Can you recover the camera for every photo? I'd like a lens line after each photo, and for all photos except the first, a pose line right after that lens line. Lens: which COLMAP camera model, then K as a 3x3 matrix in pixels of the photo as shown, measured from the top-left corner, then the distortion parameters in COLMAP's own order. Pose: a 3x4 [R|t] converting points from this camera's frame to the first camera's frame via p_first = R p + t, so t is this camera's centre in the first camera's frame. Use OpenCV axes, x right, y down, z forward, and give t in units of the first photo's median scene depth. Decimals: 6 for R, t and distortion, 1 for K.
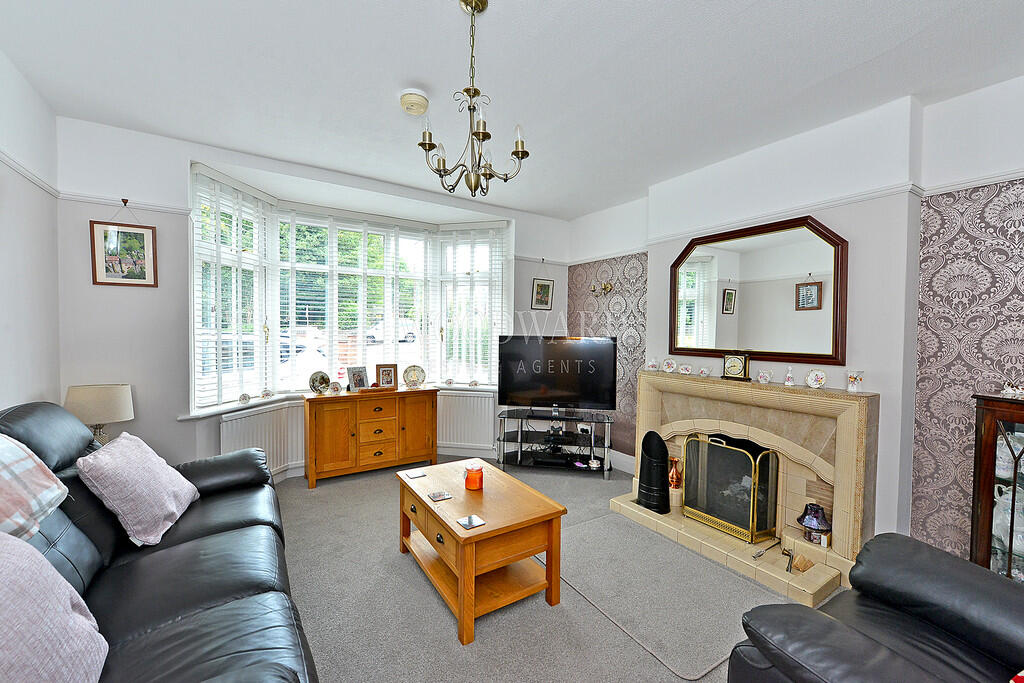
lens RADIAL K [[406.4, 0, 514.3], [0, 406.4, 339.9], [0, 0, 1]] dist [-0.006274, -0.000097]
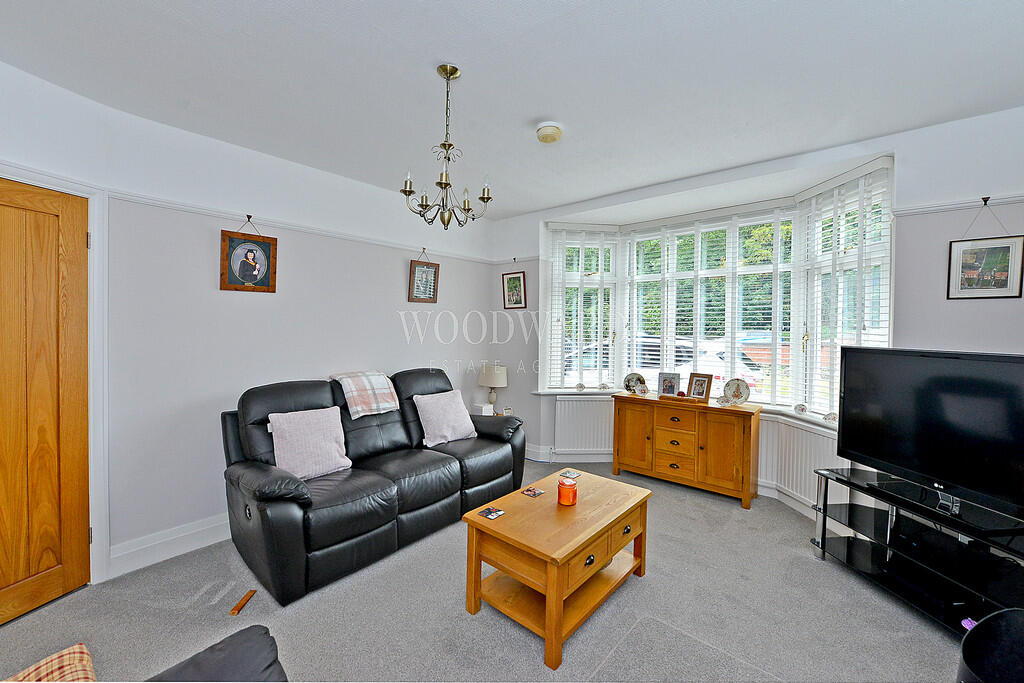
lens RADIAL K [[410.5, 0, 513.7], [0, 410.5, 330.5], [0, 0, 1]] dist [-0.000358, -0.000051]
pose [[0.282295, -0.005338, -0.959313, 0.397302], [-0.027937, 0.999515, -0.013782, -0.010551], [0.958921, 0.030691, 0.282008, 0.296183]]
